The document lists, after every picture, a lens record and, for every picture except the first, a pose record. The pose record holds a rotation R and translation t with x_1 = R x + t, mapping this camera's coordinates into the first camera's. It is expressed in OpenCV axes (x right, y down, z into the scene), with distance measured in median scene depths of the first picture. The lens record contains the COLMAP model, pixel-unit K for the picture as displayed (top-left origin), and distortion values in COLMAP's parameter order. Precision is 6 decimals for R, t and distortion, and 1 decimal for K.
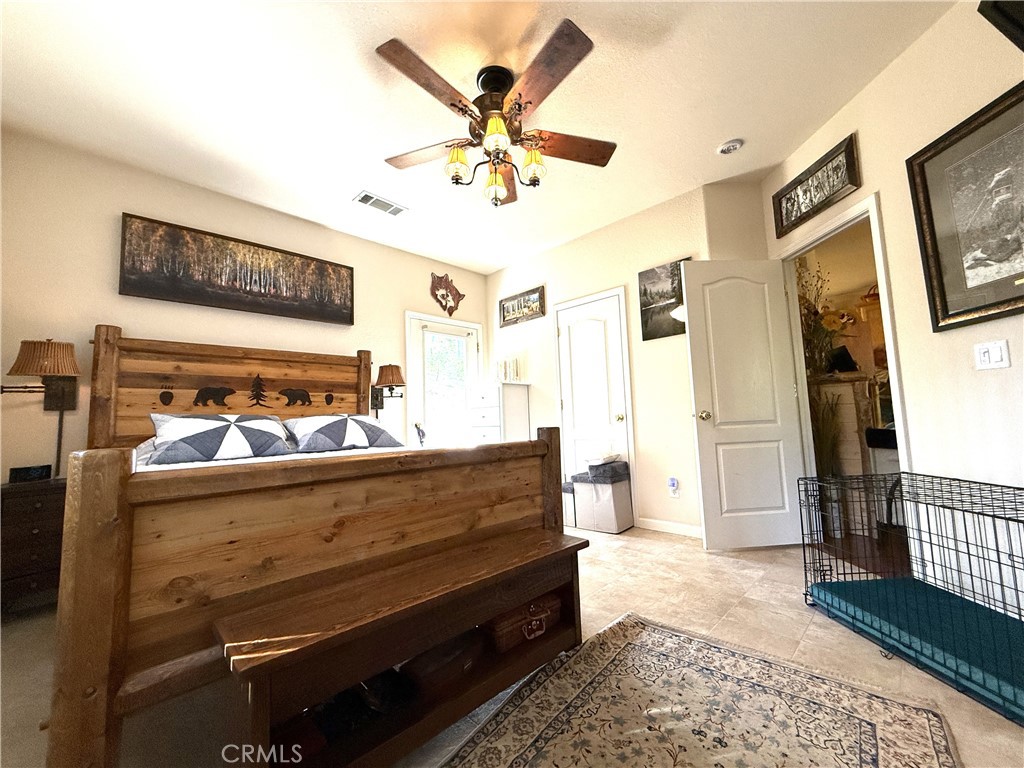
lens RADIAL K [[407.3, 0, 510.0], [0, 407.3, 384.4], [0, 0, 1]] dist [-0.000625, 0.000435]
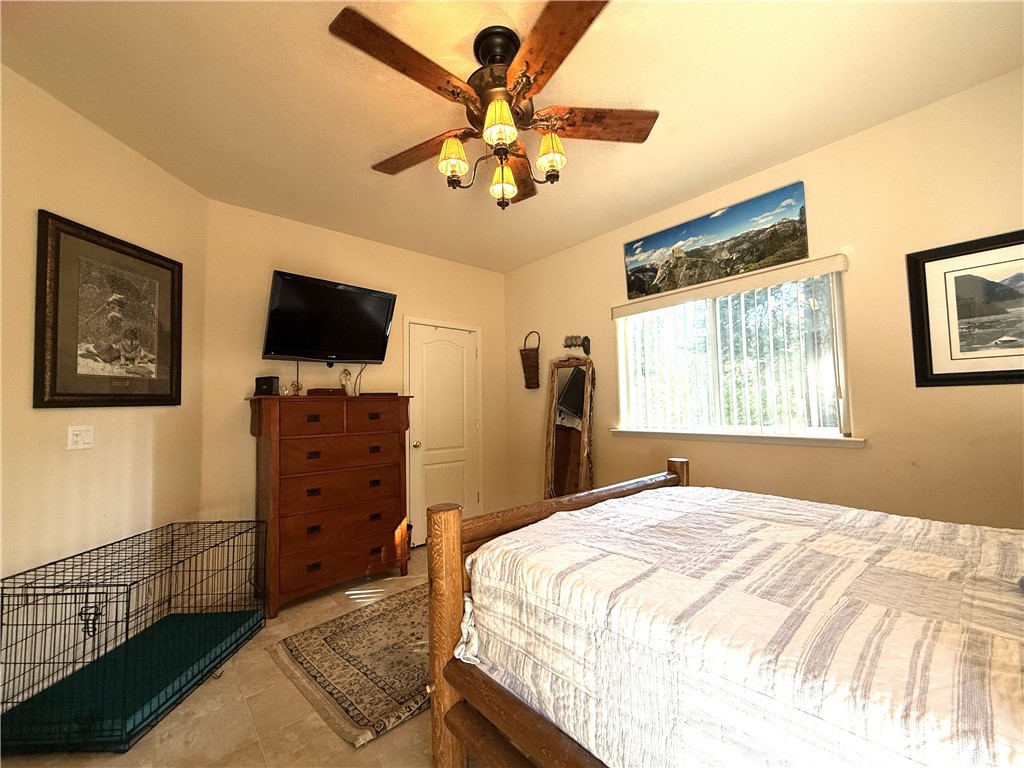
lens RADIAL K [[407.3, 0, 510.9], [0, 407.3, 385.5], [0, 0, 1]] dist [-0.000625, 0.000435]
pose [[-0.997161, 0.059380, 0.046313, -0.042439], [0.052119, 0.988101, -0.144708, 0.006857], [-0.054354, -0.141883, -0.988390, 1.215411]]
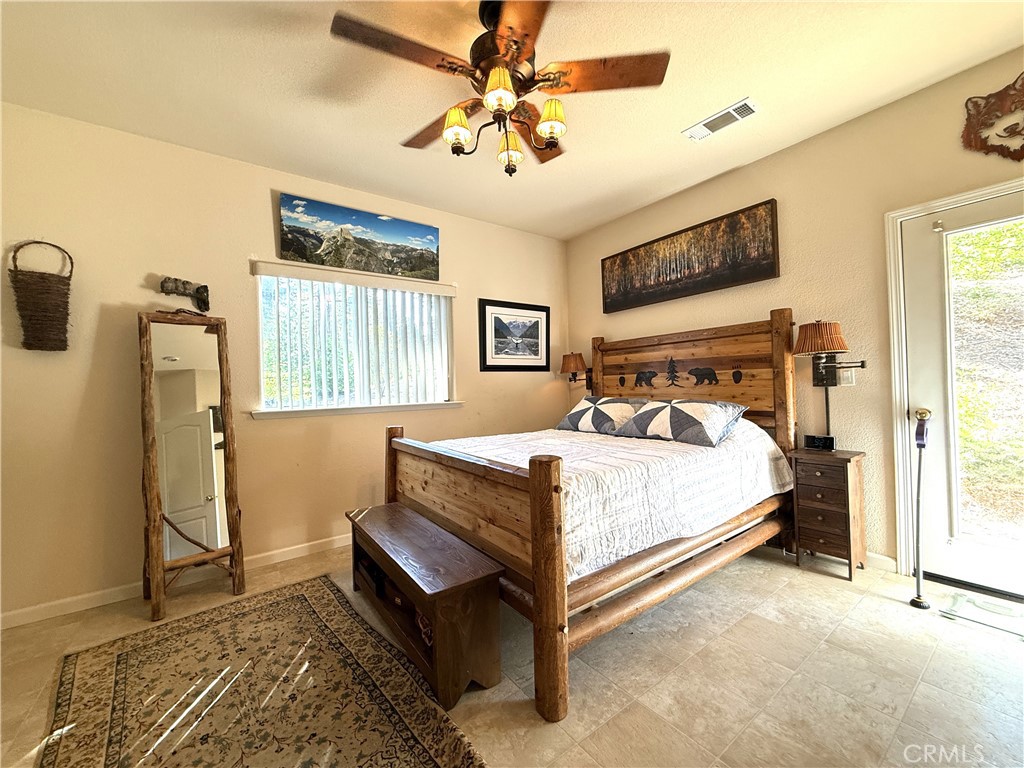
lens RADIAL K [[407.3, 0, 509.7], [0, 407.3, 384.3], [0, 0, 1]] dist [-0.000625, 0.000435]
pose [[-0.147839, 0.035274, -0.988382, 0.560174], [0.124357, 0.992095, 0.016806, -0.026036], [0.981162, -0.120427, -0.151057, 0.760414]]
